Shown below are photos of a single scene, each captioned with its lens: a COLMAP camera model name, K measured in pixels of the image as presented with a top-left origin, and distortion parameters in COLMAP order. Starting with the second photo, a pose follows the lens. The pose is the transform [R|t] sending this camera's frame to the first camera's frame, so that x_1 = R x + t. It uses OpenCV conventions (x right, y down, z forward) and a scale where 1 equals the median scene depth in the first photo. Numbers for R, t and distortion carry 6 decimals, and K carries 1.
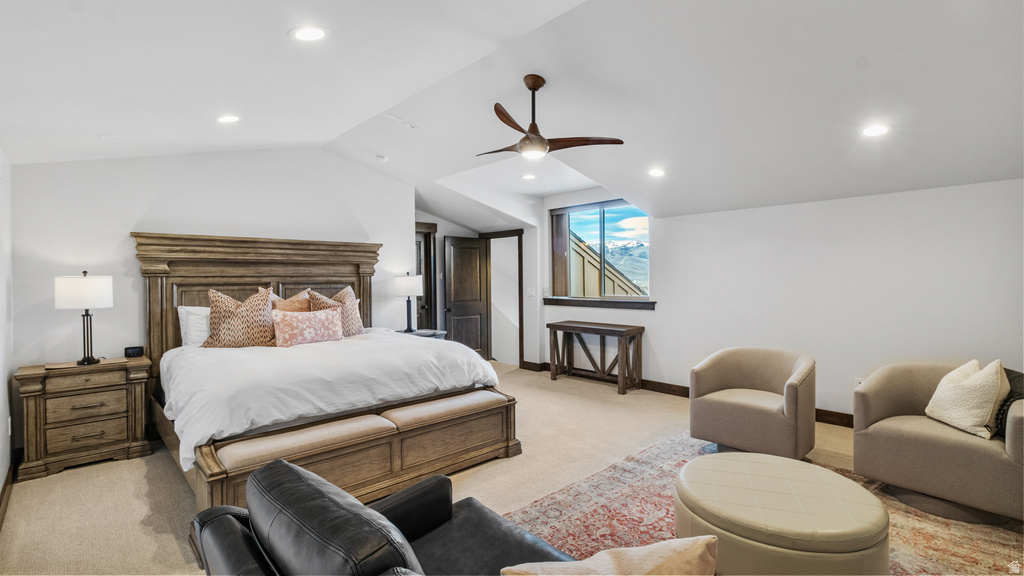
lens RADIAL K [[482.5, 0, 521.5], [0, 482.5, 278.9], [0, 0, 1]] dist [0.003017, 0.000341]
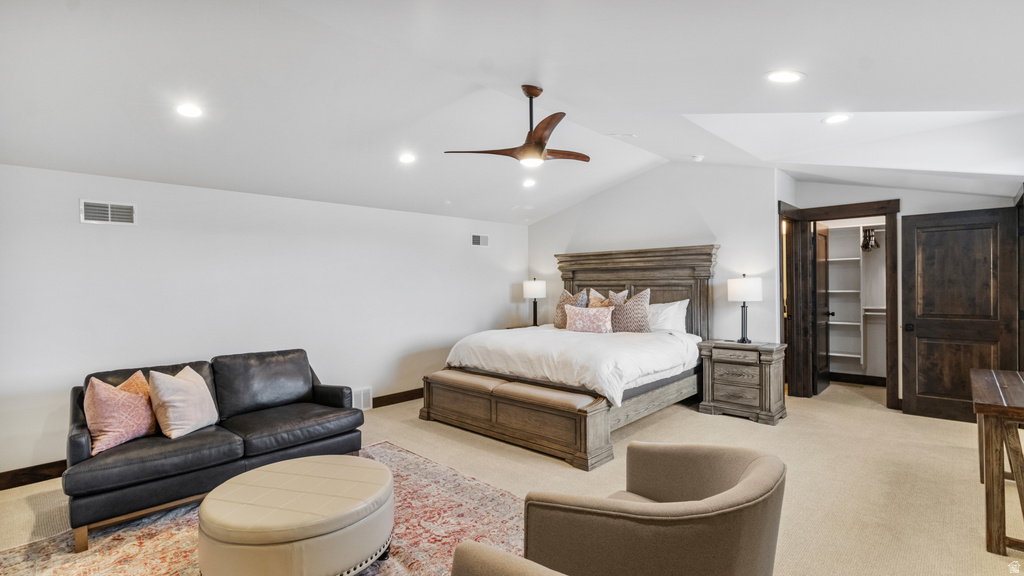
lens RADIAL K [[482.5, 0, 522.0], [0, 482.5, 292.6], [0, 0, 1]] dist [0.003017, 0.000341]
pose [[0.042483, 0.029808, -0.998652, 0.770098], [0.009194, 0.999501, 0.030225, -0.013069], [0.999055, -0.010466, 0.042187, 0.698673]]
